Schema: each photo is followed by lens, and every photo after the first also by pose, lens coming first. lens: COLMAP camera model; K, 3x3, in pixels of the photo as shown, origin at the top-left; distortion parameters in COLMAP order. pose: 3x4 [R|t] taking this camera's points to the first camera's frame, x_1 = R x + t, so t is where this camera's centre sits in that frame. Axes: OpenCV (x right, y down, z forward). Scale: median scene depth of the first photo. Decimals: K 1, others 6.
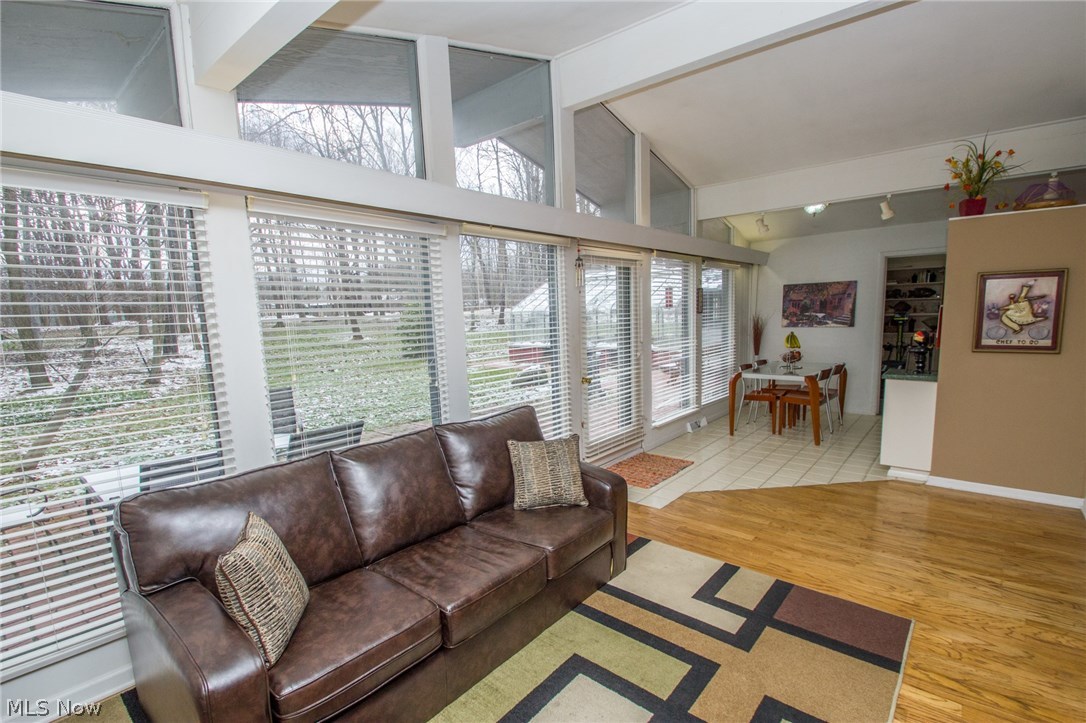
lens RADIAL K [[507.1, 0, 551.4], [0, 507.1, 385.4], [0, 0, 1]] dist [0.012448, -0.015182]
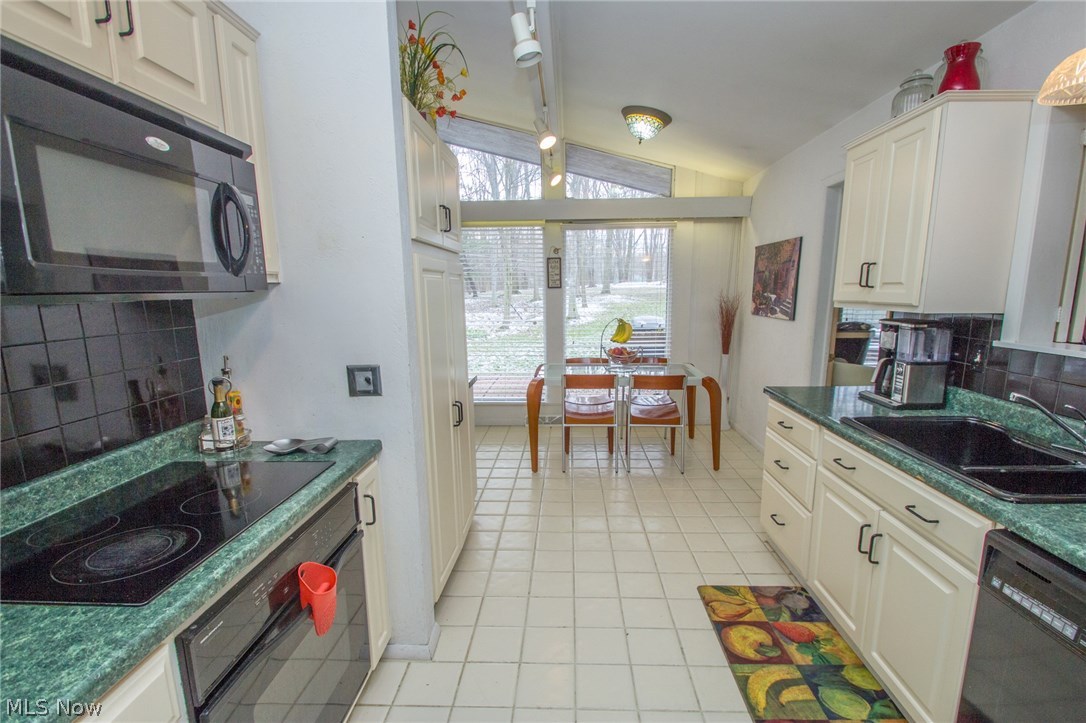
lens RADIAL K [[507.1, 0, 551.4], [0, 507.1, 385.4], [0, 0, 1]] dist [0.012448, -0.015182]
pose [[0.615281, 0.174561, -0.768738, 1.090658], [-0.123270, 0.984483, 0.124889, -0.102342], [0.778611, 0.017920, 0.627252, 0.552804]]
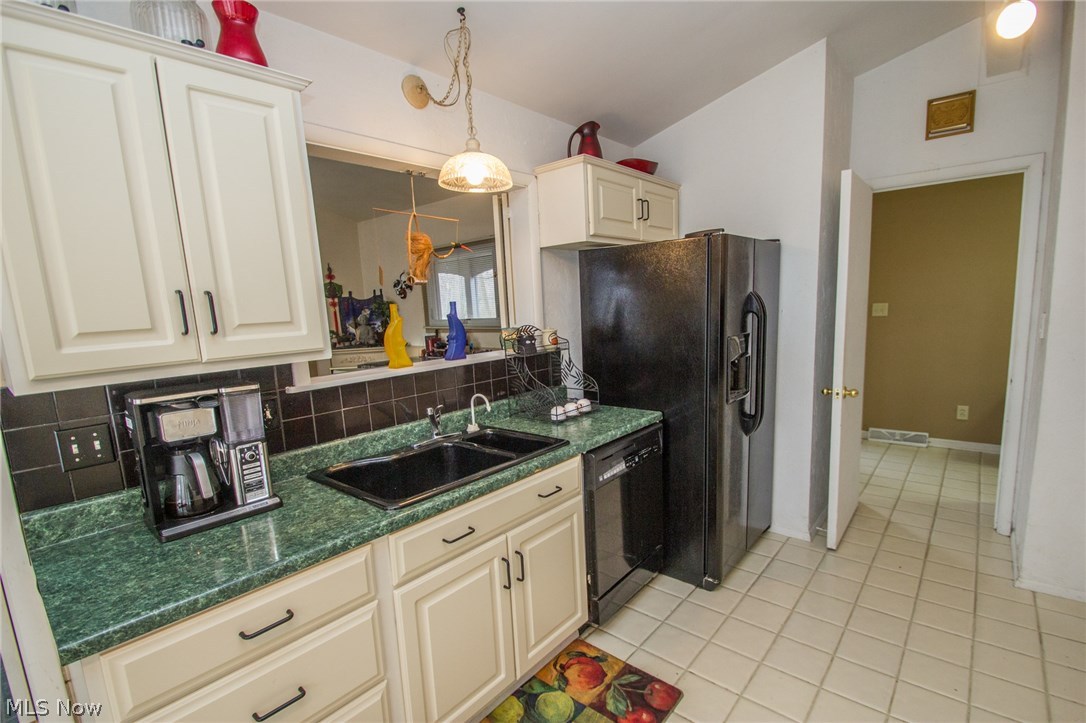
lens RADIAL K [[507.1, 0, 551.4], [0, 507.1, 385.4], [0, 0, 1]] dist [0.012448, -0.015182]
pose [[0.011099, -0.127986, 0.991714, 0.679631], [0.191508, 0.973688, 0.123516, -0.137270], [-0.981428, 0.188550, 0.035317, 0.857475]]
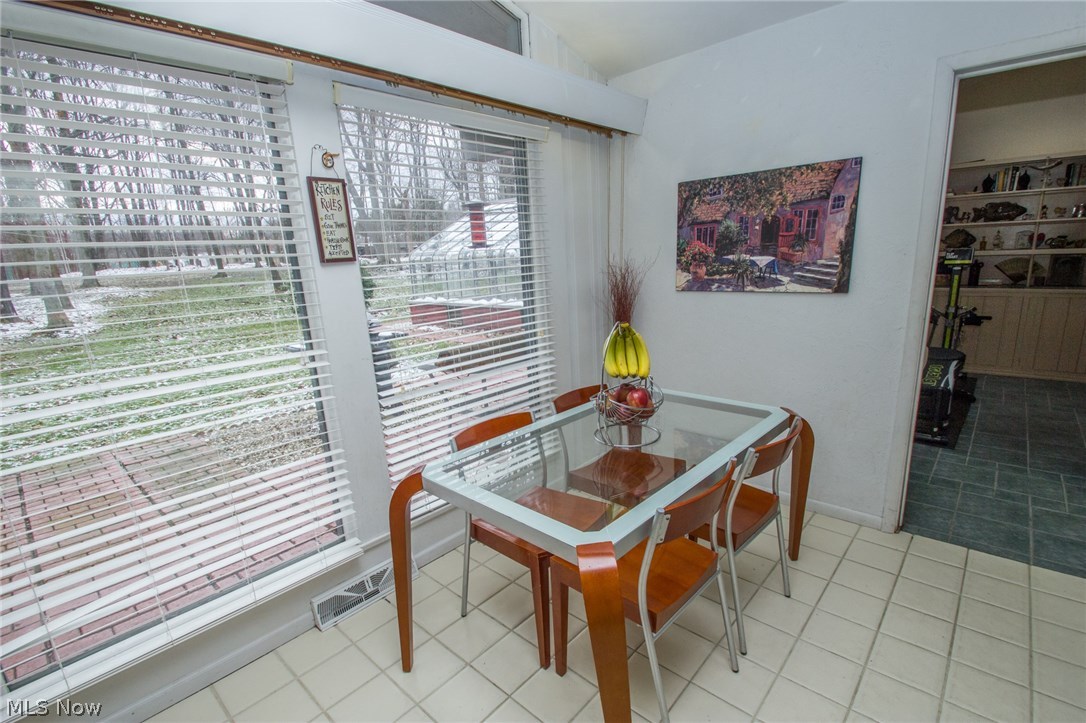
lens RADIAL K [[507.1, 0, 551.4], [0, 507.1, 385.4], [0, 0, 1]] dist [0.012448, -0.015182]
pose [[0.999364, -0.005577, -0.035229, 0.497379], [0.009388, 0.994004, 0.108941, -0.114287], [0.034410, -0.109202, 0.993424, 0.786121]]
